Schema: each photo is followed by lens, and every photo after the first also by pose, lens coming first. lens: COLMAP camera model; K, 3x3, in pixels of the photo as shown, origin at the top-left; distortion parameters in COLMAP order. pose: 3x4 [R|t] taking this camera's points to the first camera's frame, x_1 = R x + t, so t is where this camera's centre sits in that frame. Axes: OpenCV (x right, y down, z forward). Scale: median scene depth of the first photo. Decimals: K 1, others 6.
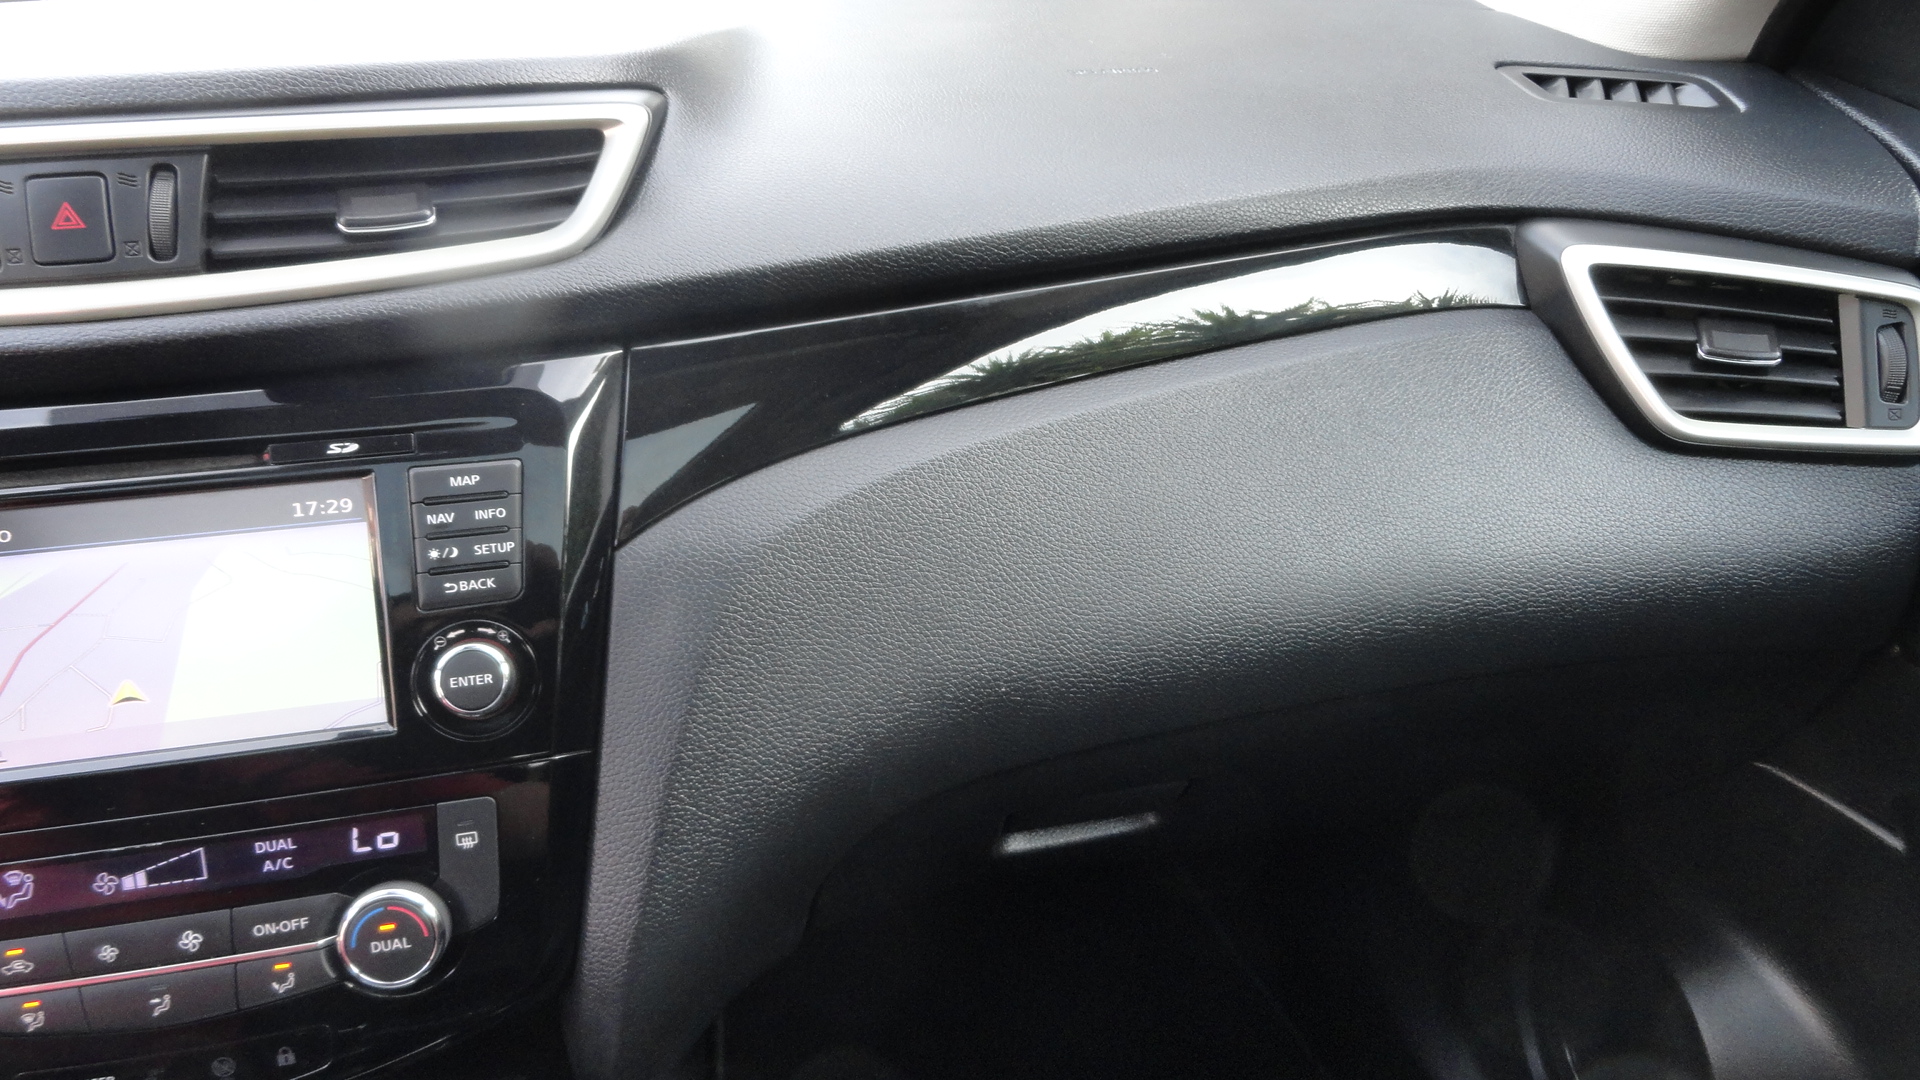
lens RADIAL K [[1378.0, 0, 951.4], [0, 1378.0, 534.6], [0, 0, 1]] dist [-0.001037, 0.005155]
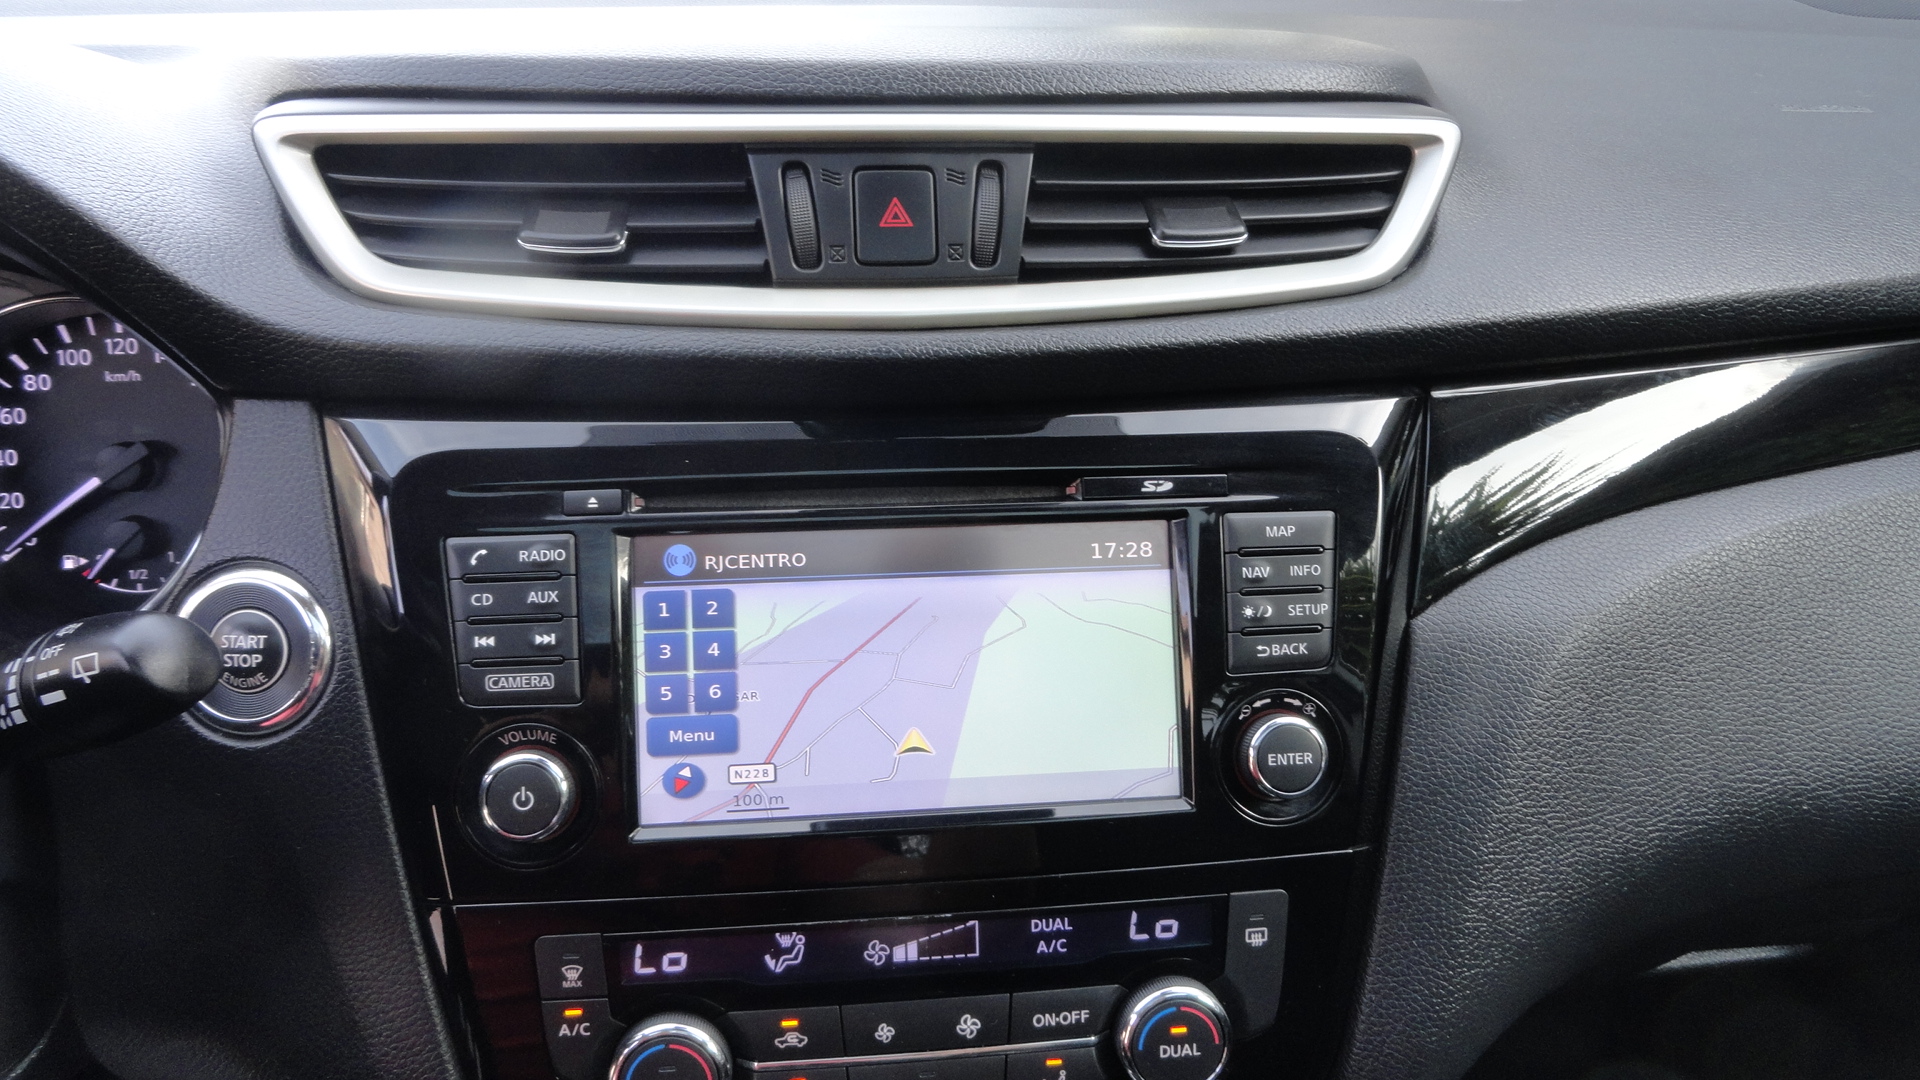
lens RADIAL K [[1378.0, 0, 958.3], [0, 1378.0, 528.5], [0, 0, 1]] dist [-0.001037, 0.005155]
pose [[0.994959, 0.070847, -0.070979, -0.505989], [-0.072351, 0.997201, -0.018848, -0.009265], [0.069445, 0.023888, 0.997300, 0.099539]]
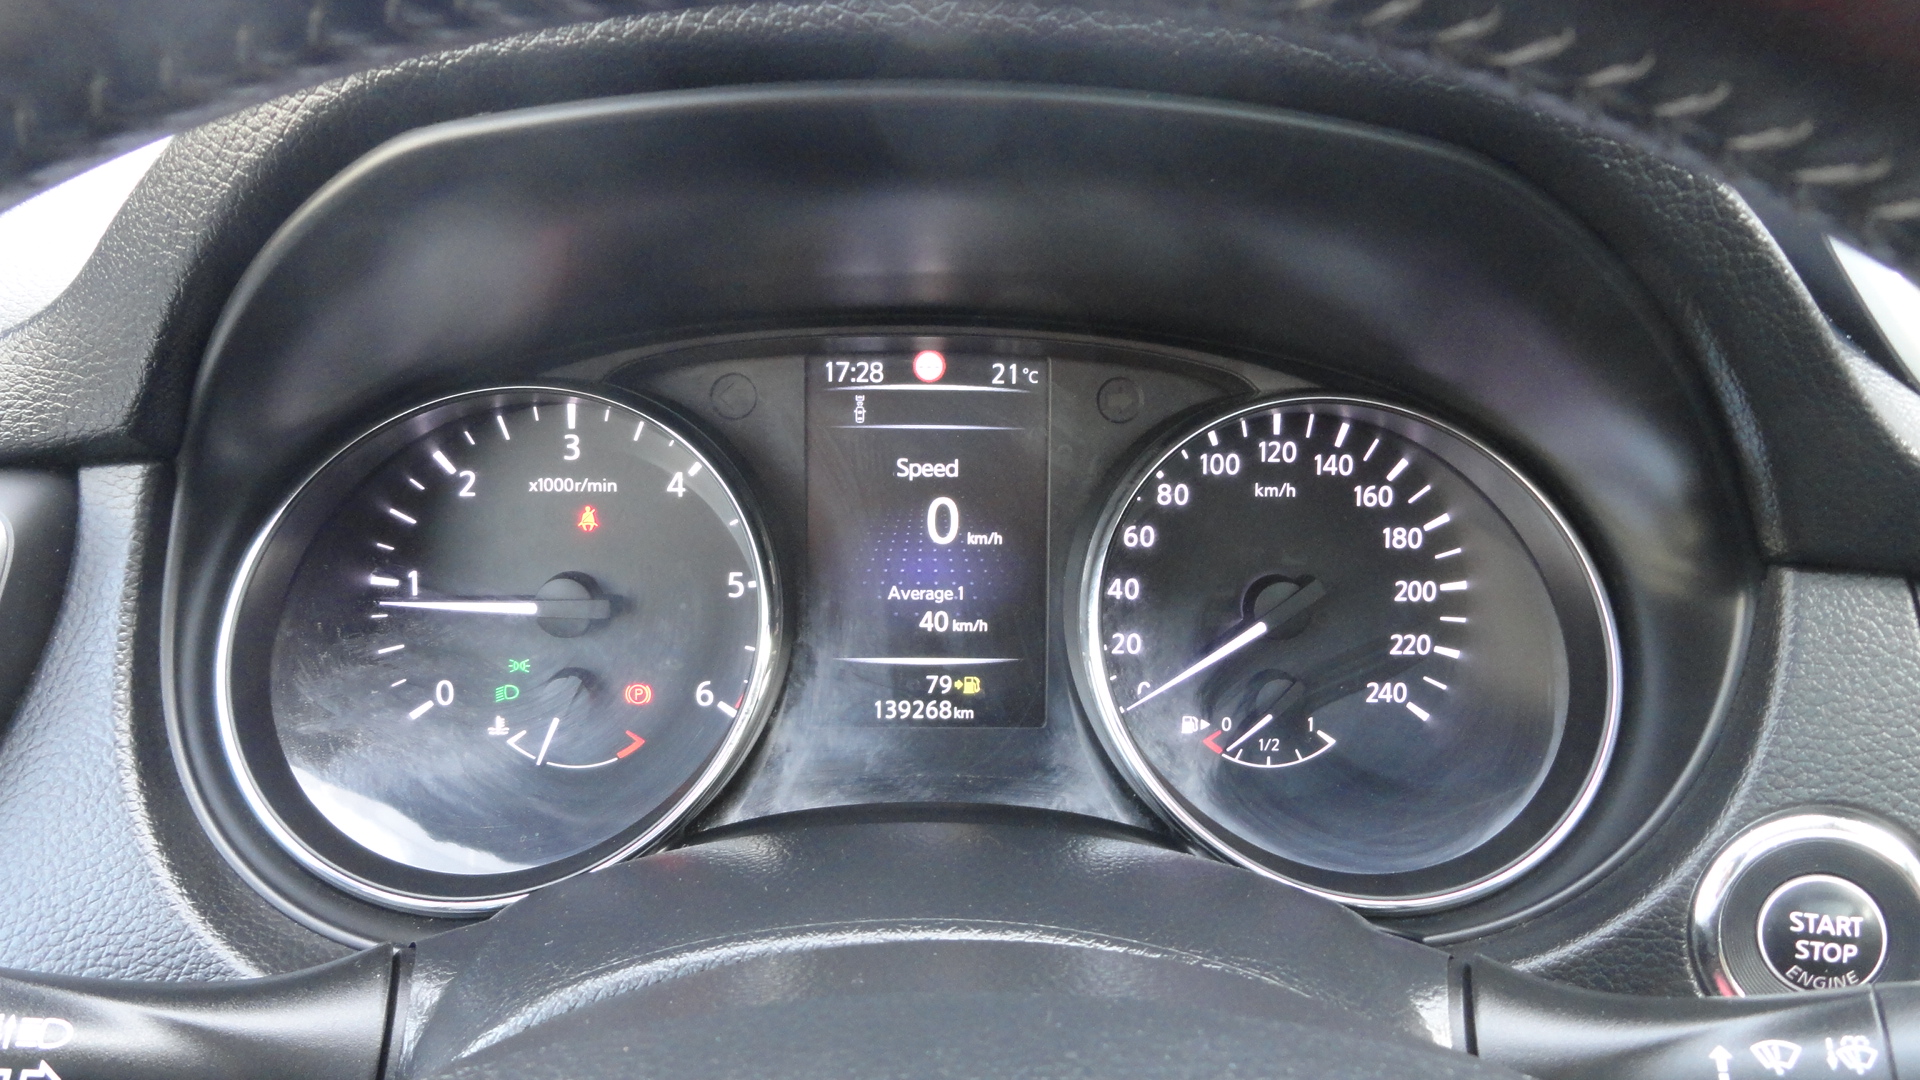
lens RADIAL K [[1378.0, 0, 959.1], [0, 1378.0, 538.3], [0, 0, 1]] dist [-0.001037, 0.005155]
pose [[0.981695, 0.114431, -0.152250, -1.301360], [-0.119519, 0.992525, -0.024669, -0.028774], [0.148289, 0.042414, 0.988034, 0.275799]]
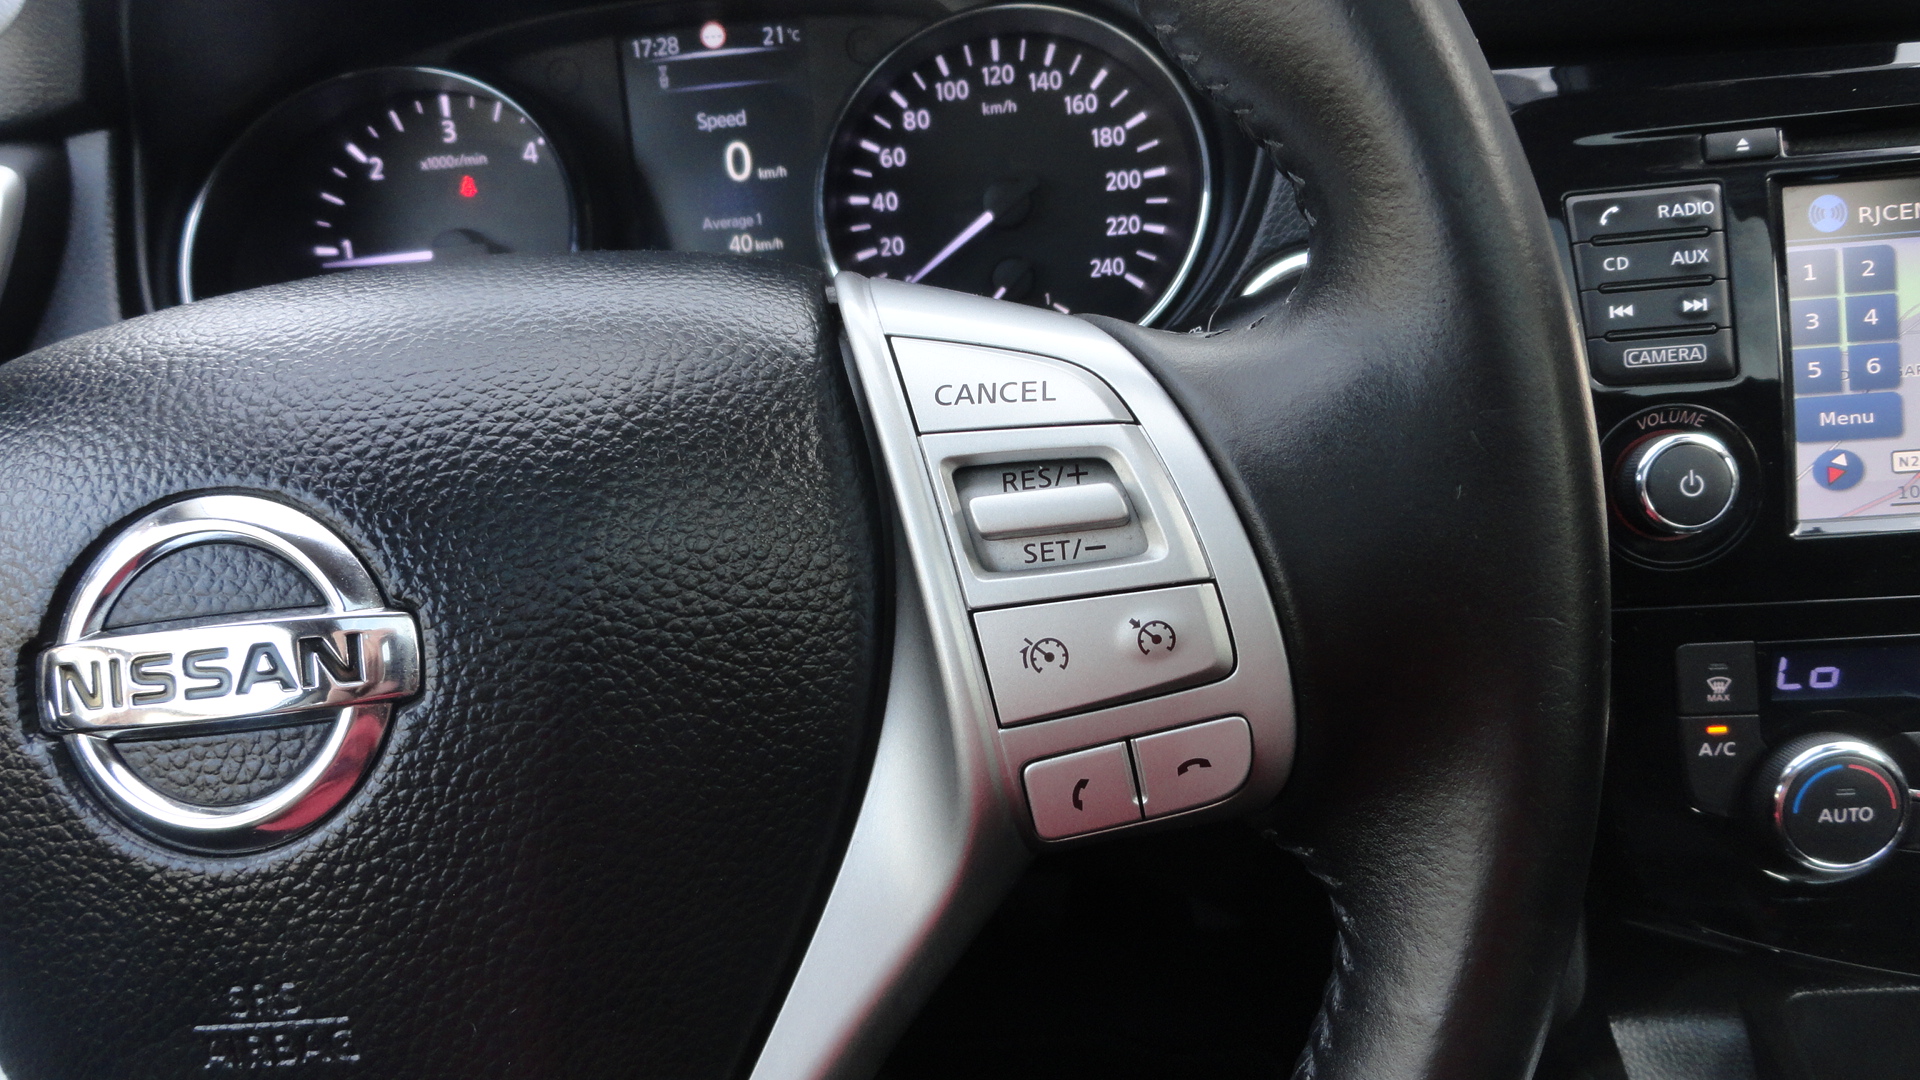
lens RADIAL K [[1378.0, 0, 941.3], [0, 1378.0, 542.4], [0, 0, 1]] dist [-0.001037, 0.005155]
pose [[0.964639, 0.055114, -0.257750, -1.002232], [-0.035357, 0.996113, 0.080671, 0.140854], [0.261194, -0.068705, 0.962838, 0.105216]]
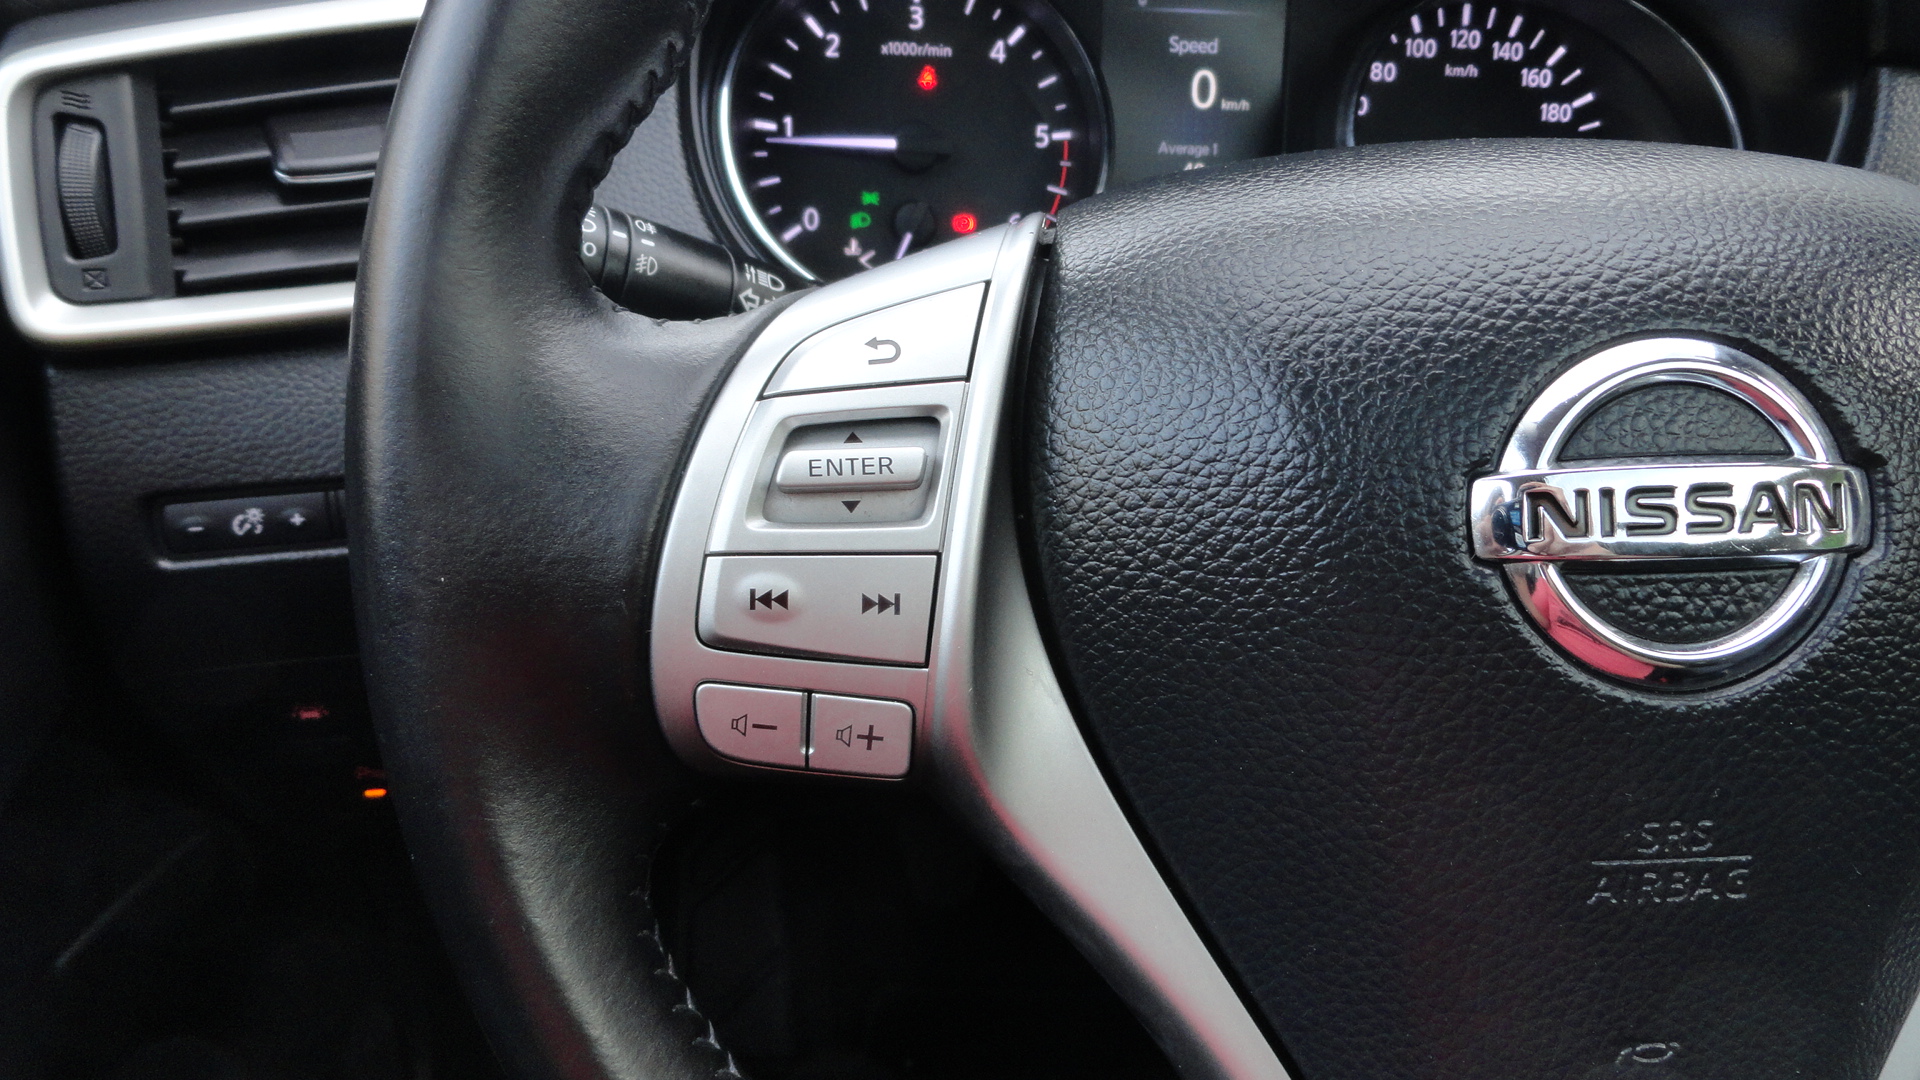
lens RADIAL K [[1378.0, 0, 965.7], [0, 1378.0, 545.1], [0, 0, 1]] dist [-0.001037, 0.005155]
pose [[0.987507, 0.134270, -0.082478, -1.485186], [-0.127542, 0.988433, 0.082054, 0.222777], [0.092541, -0.070510, 0.993209, 0.010034]]
